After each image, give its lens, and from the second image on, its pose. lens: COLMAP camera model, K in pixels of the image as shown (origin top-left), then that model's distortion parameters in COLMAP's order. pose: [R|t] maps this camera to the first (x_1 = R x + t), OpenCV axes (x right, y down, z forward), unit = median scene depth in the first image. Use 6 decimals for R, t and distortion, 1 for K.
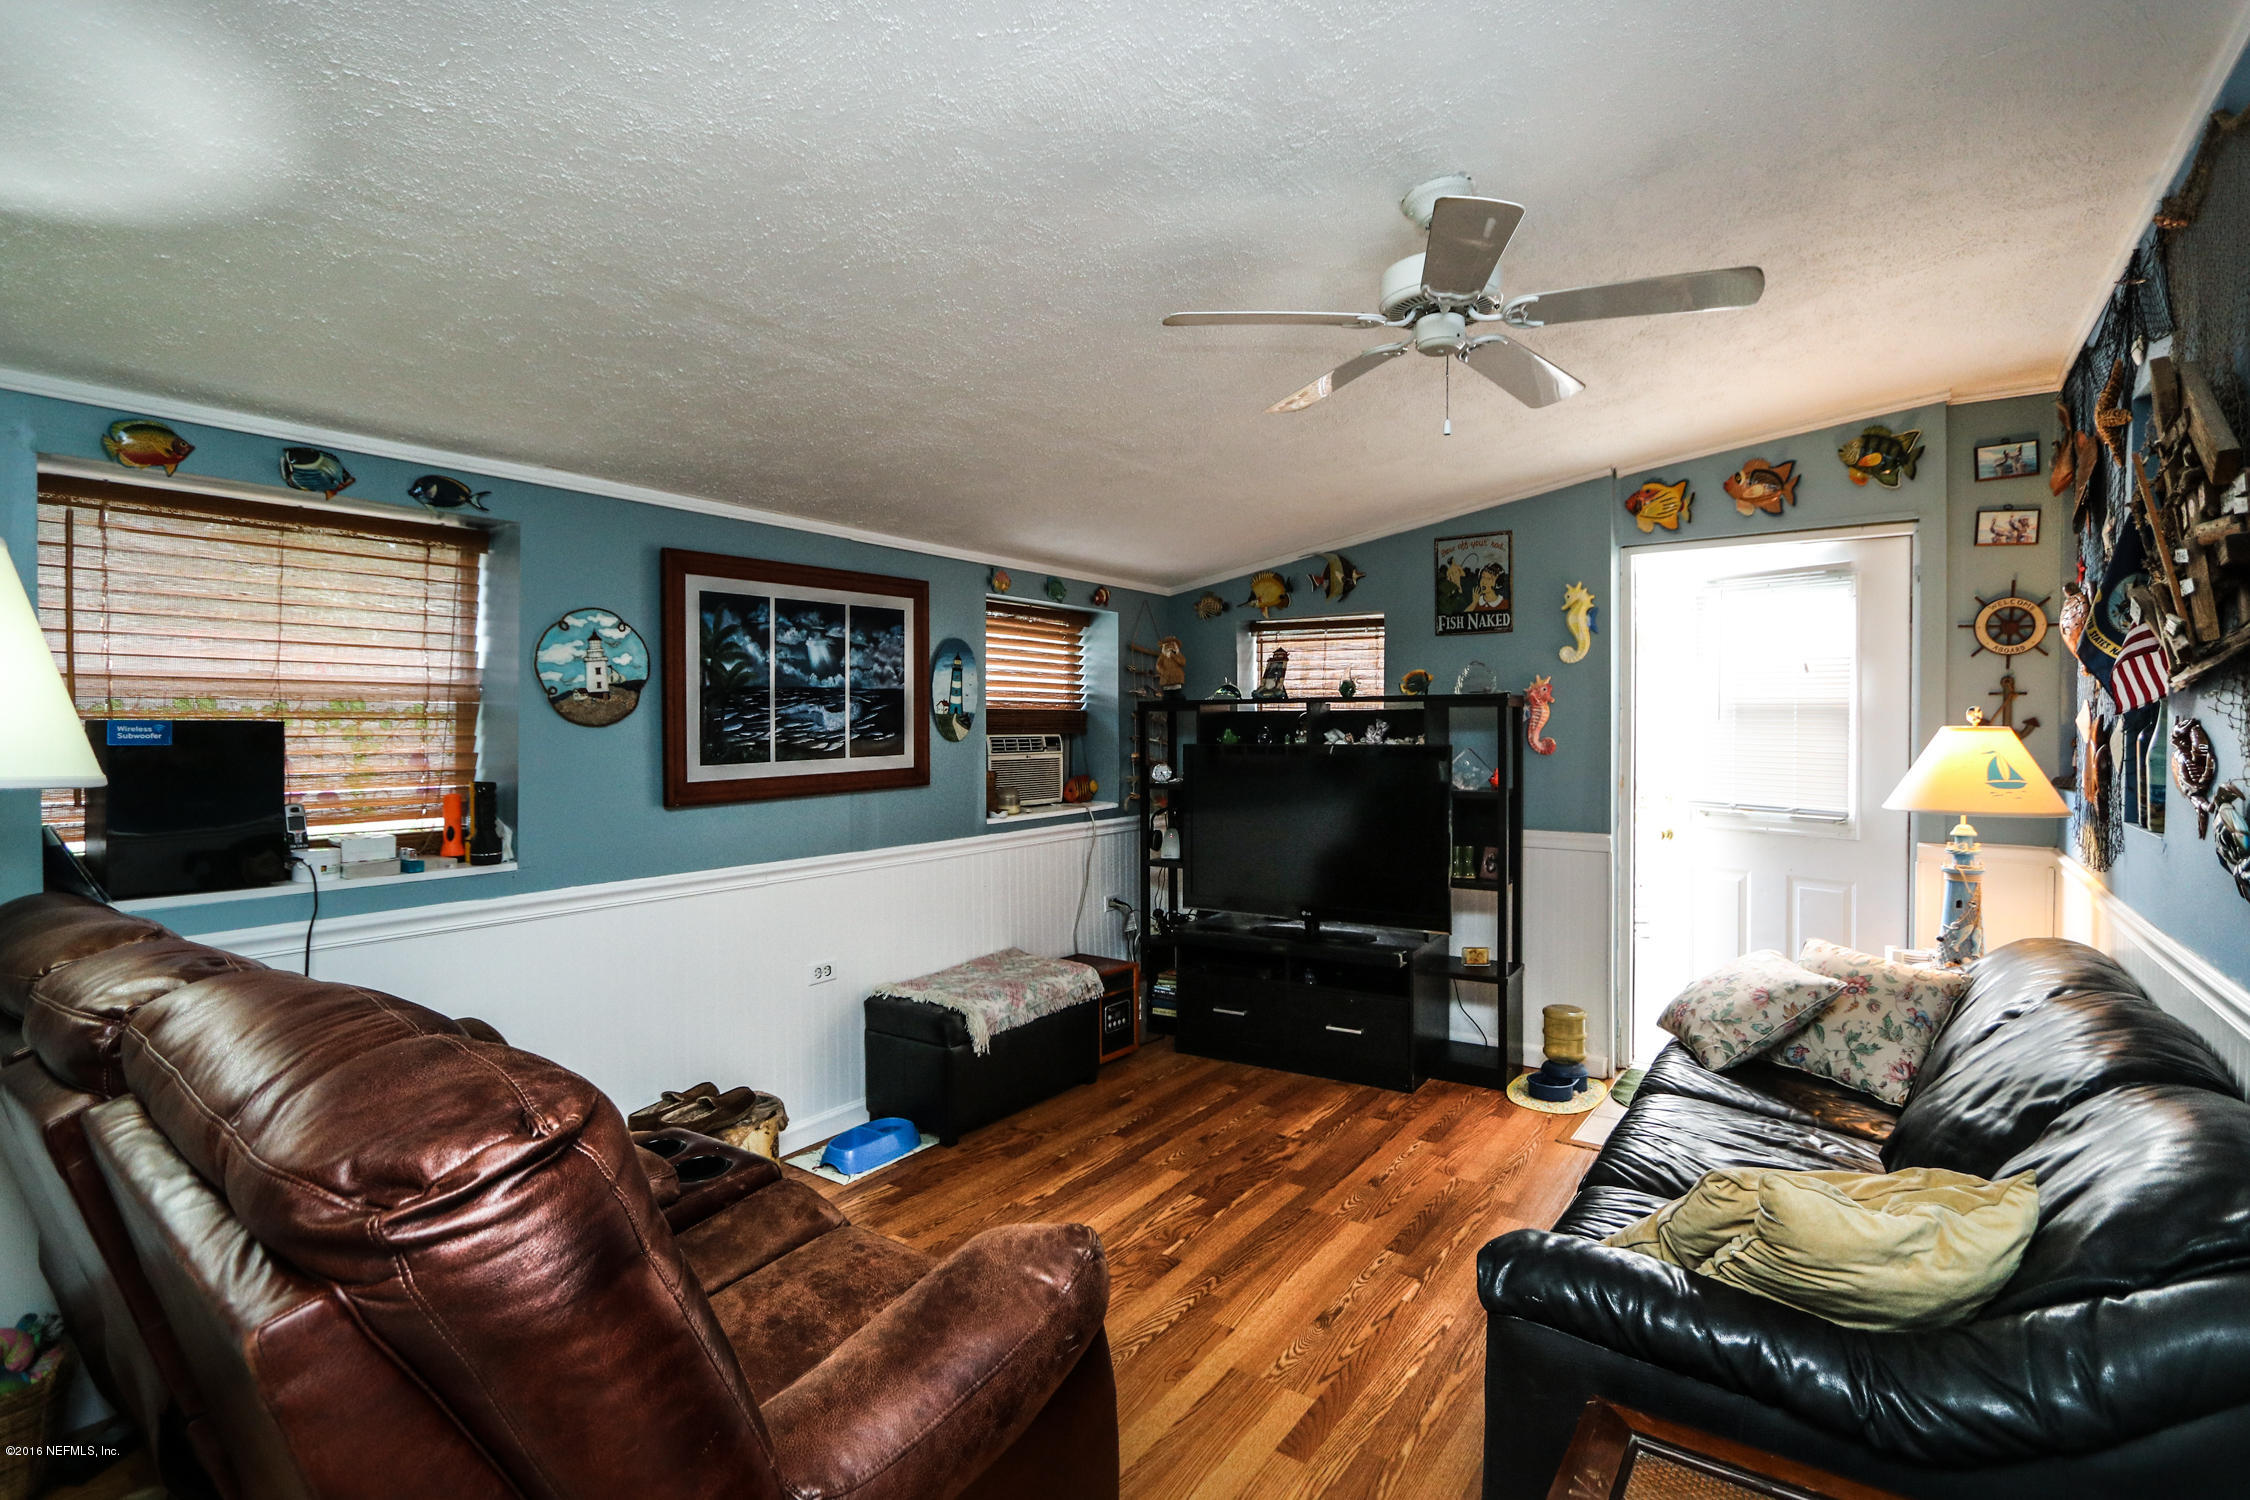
lens RADIAL K [[1057.1, 0, 1118.7], [0, 1057.1, 731.5], [0, 0, 1]] dist [-0.016402, 0.000542]
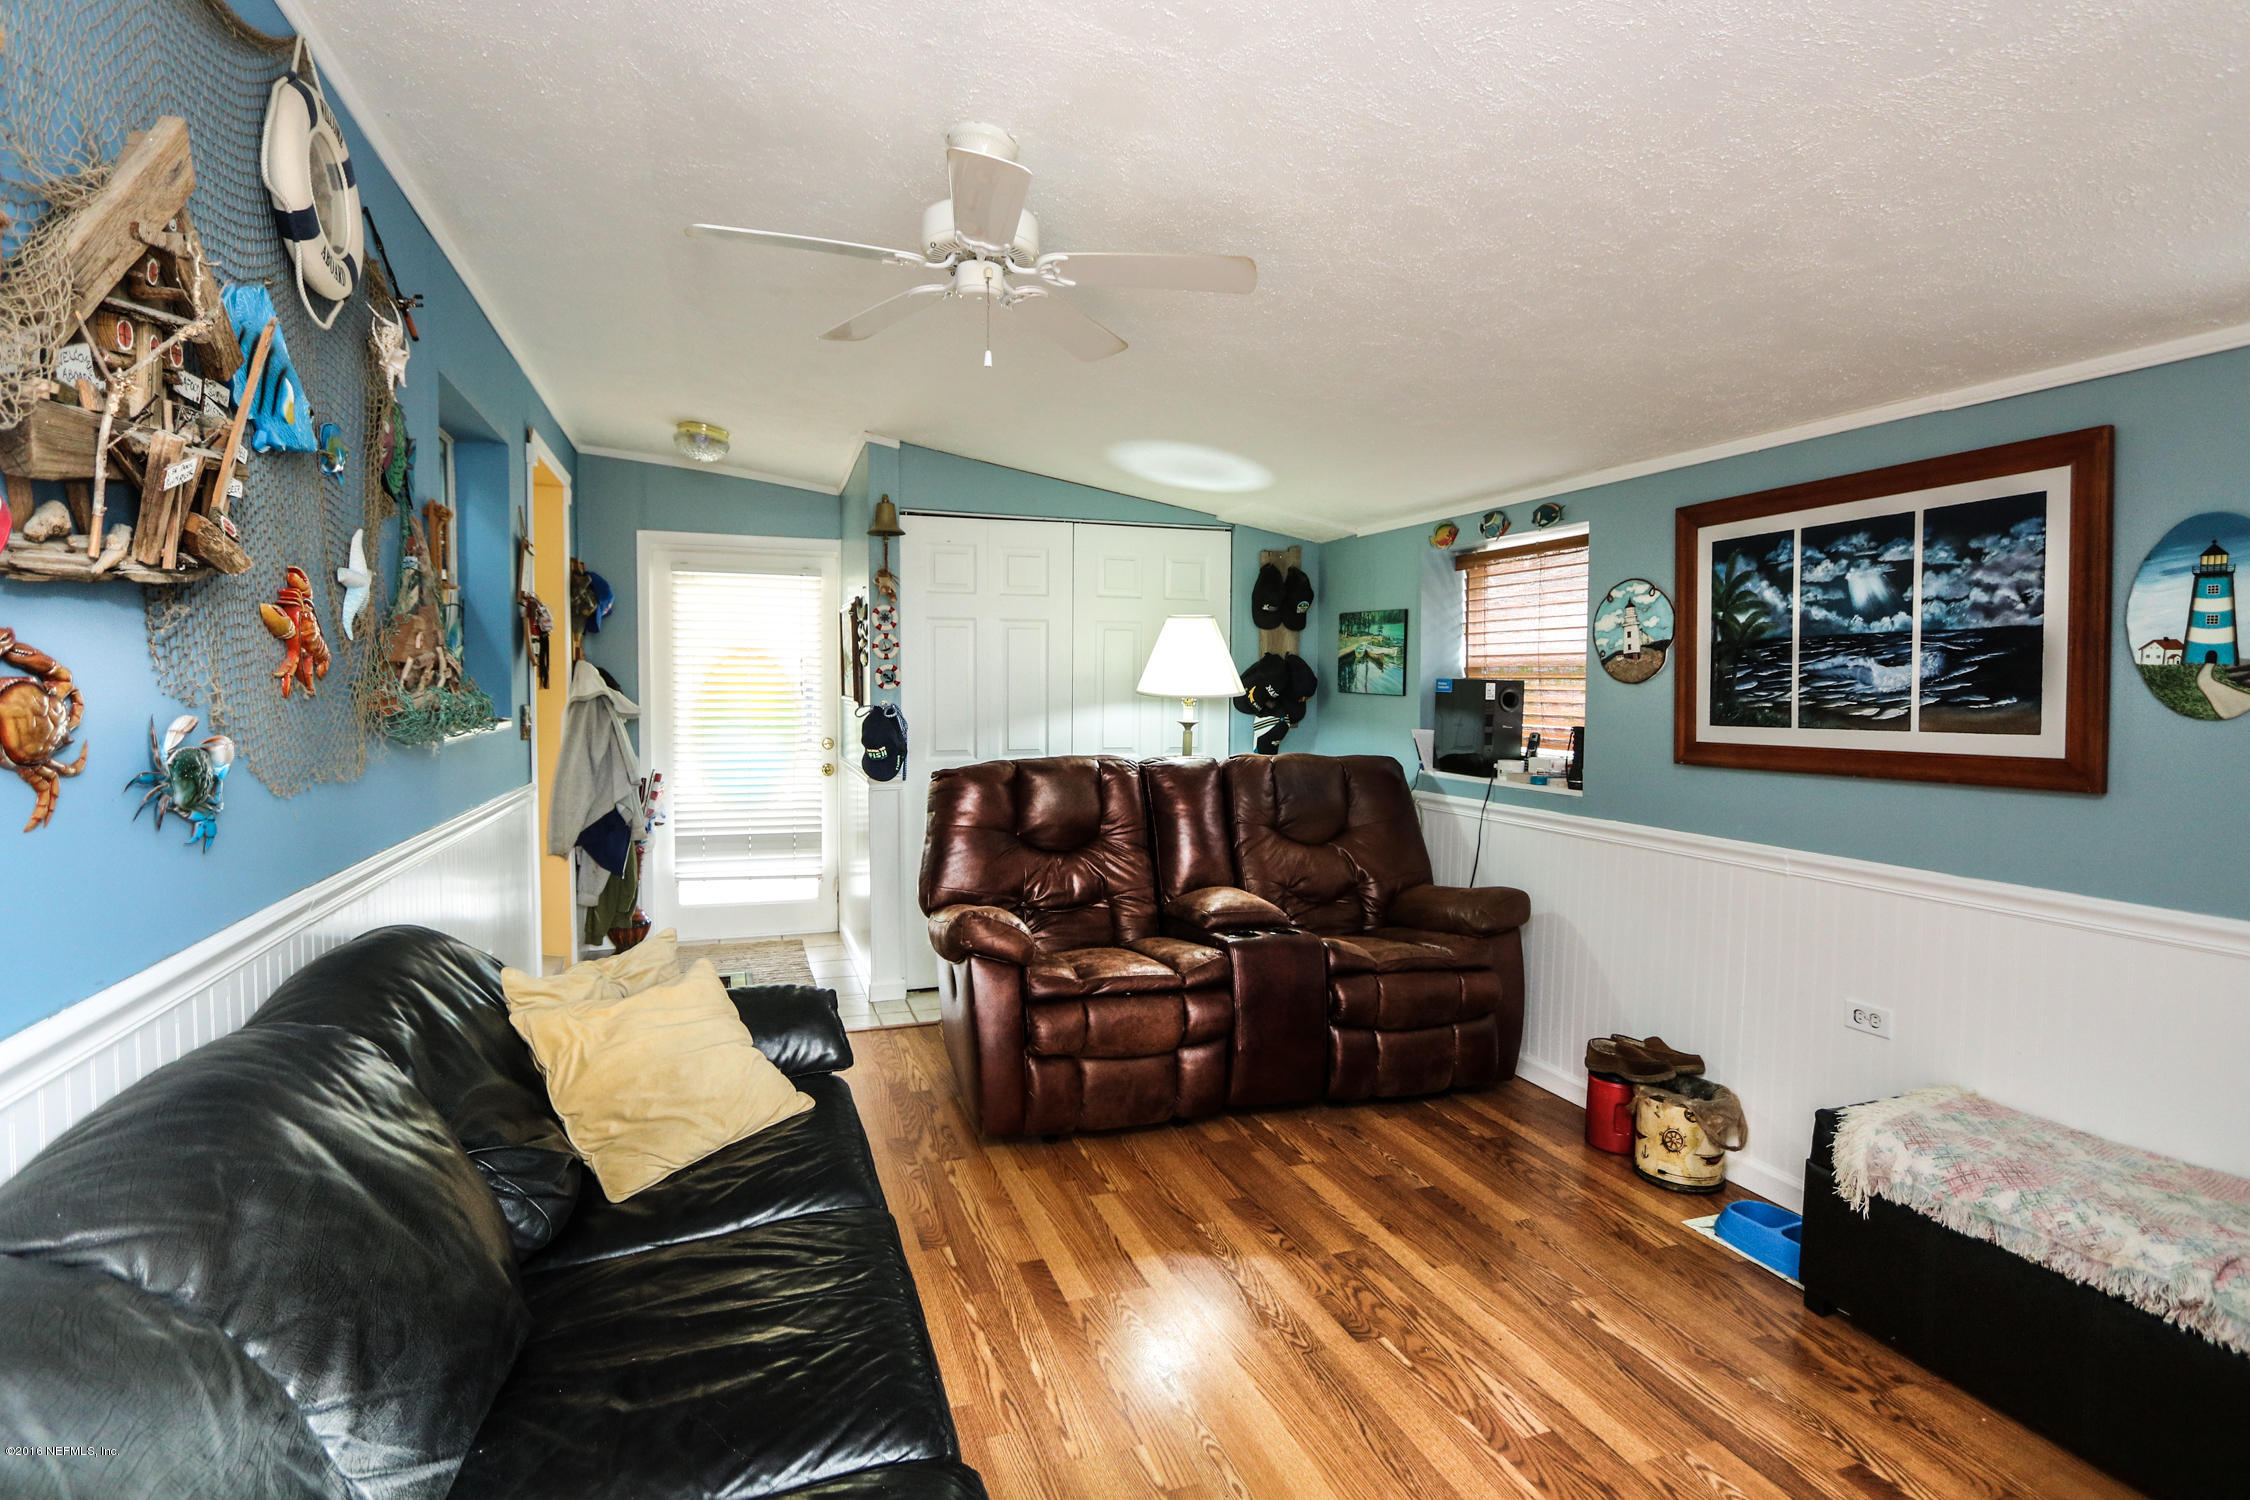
lens RADIAL K [[1093.4, 0, 1125.5], [0, 1093.4, 727.9], [0, 0, 1]] dist [-0.020203, 0.000635]
pose [[-0.565543, 0.024546, -0.824354, 0.622010], [-0.020504, 0.998830, 0.043808, 0.001990], [0.824464, 0.041678, -0.564378, 0.974576]]
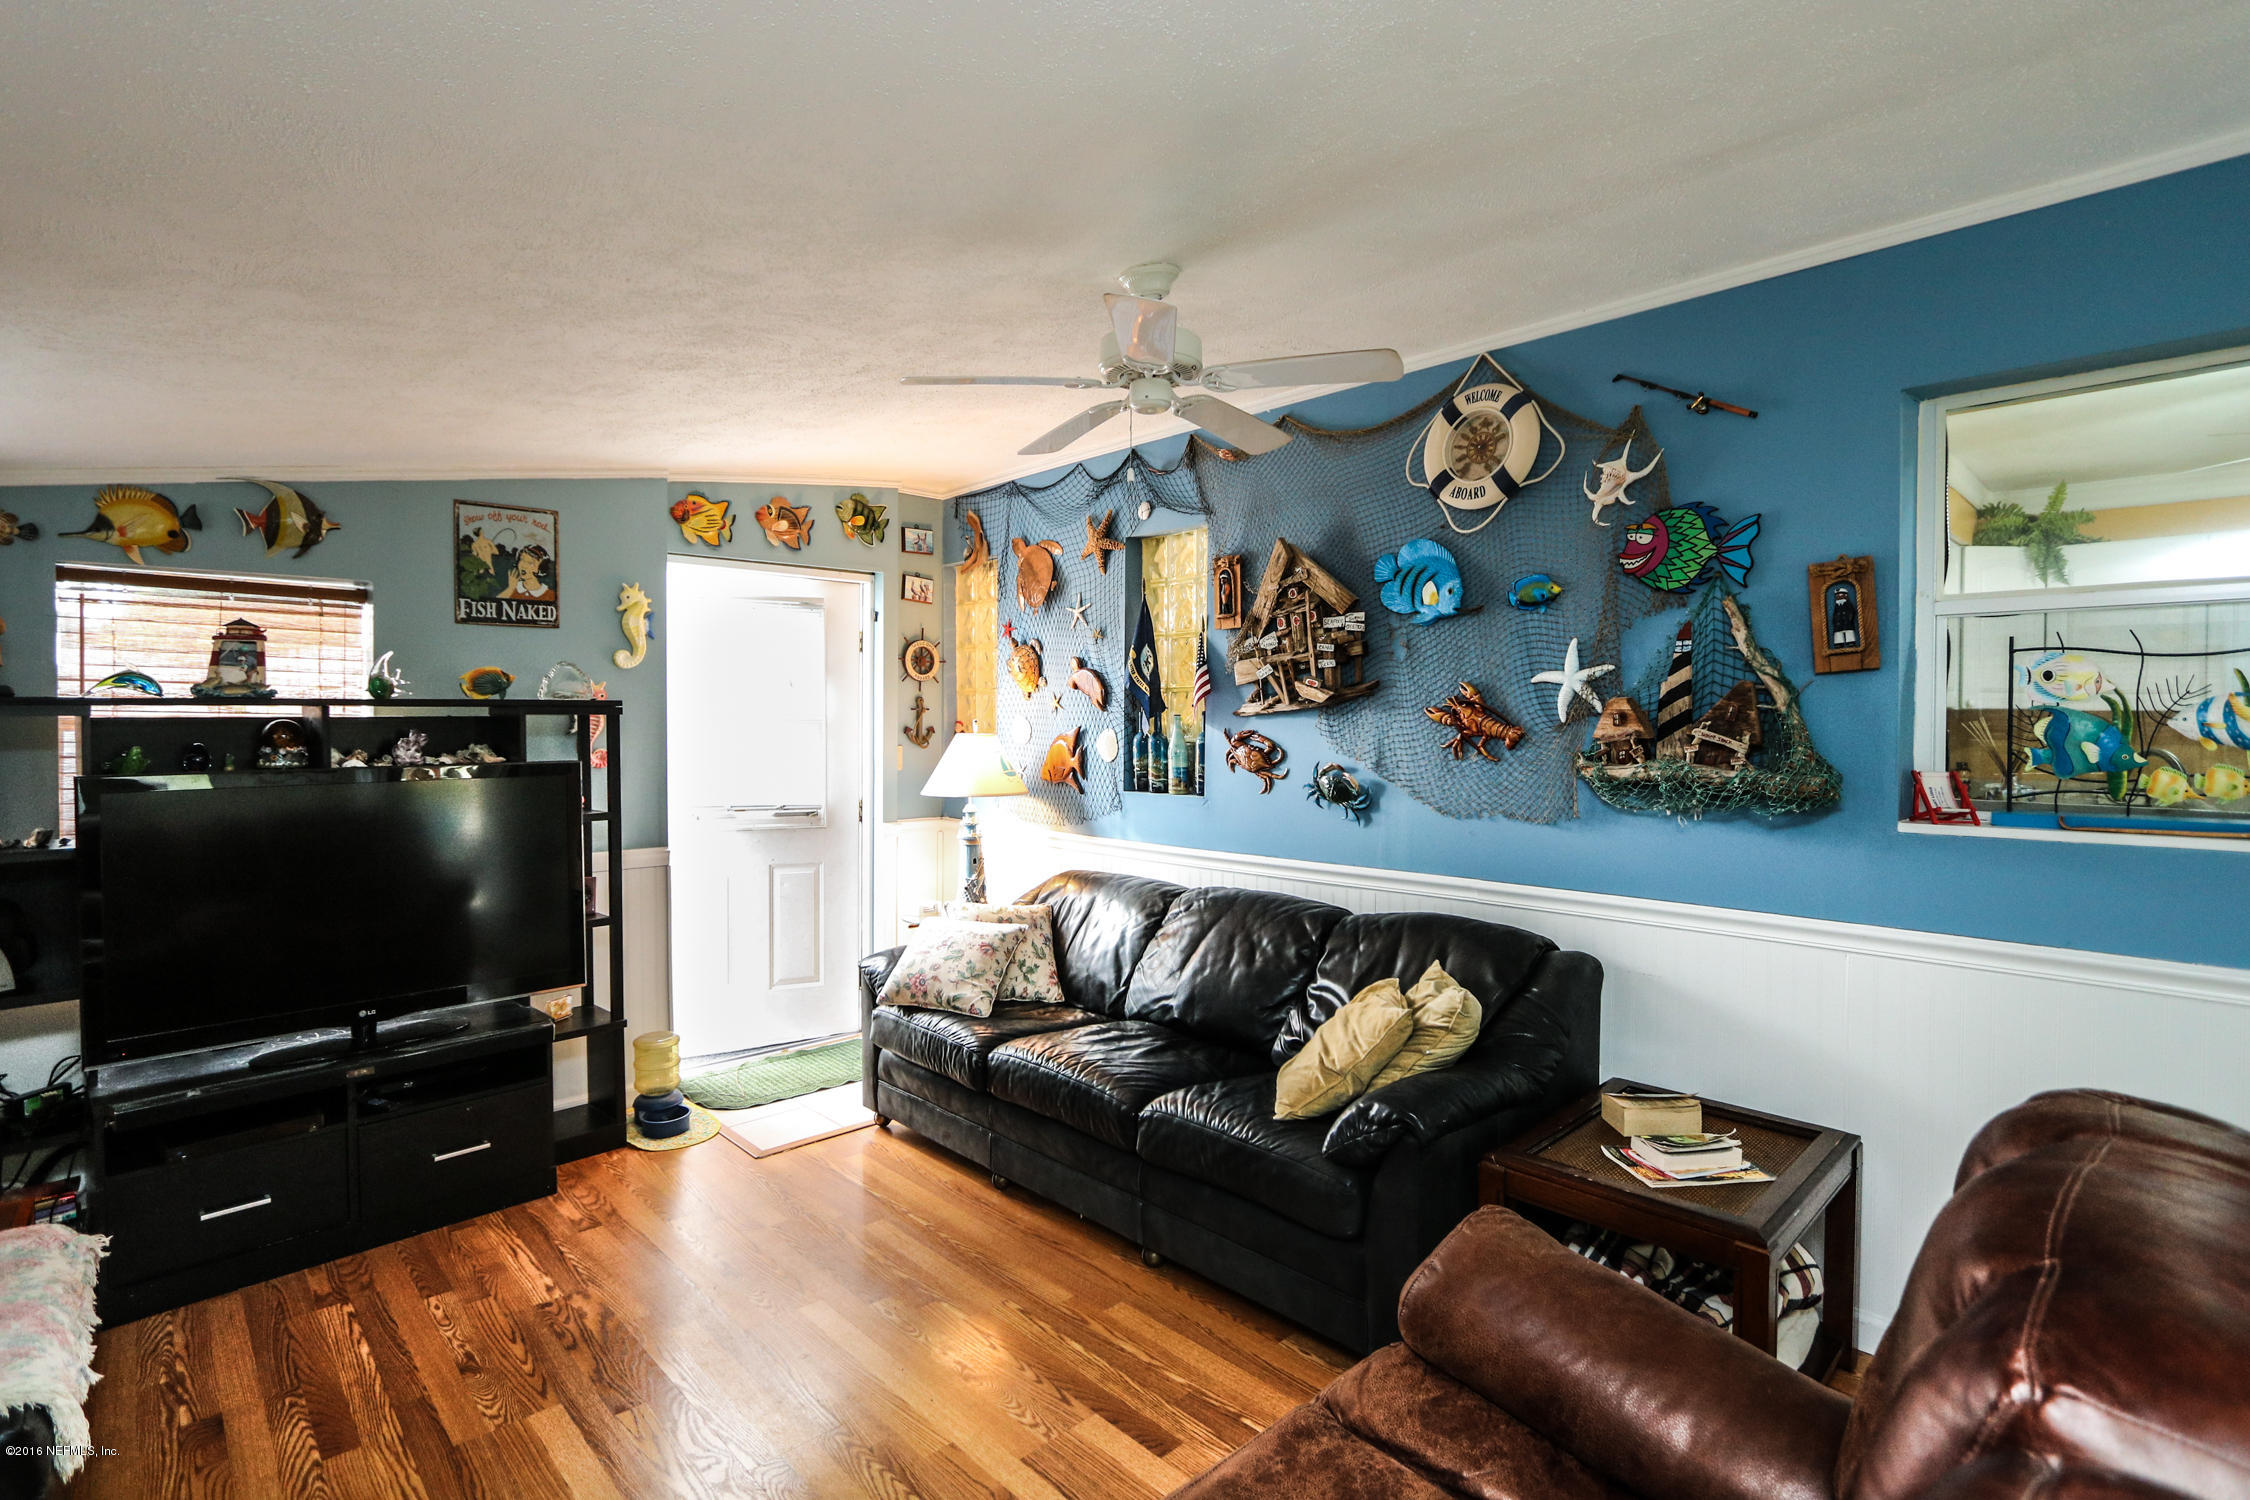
lens RADIAL K [[1057.1, 0, 1118.7], [0, 1057.1, 731.5], [0, 0, 1]] dist [-0.016402, 0.000542]
pose [[0.199515, -0.008008, 0.979862, -0.464473], [0.009587, 0.999935, 0.006220, -0.012796], [-0.979848, 0.008153, 0.199578, 0.456013]]
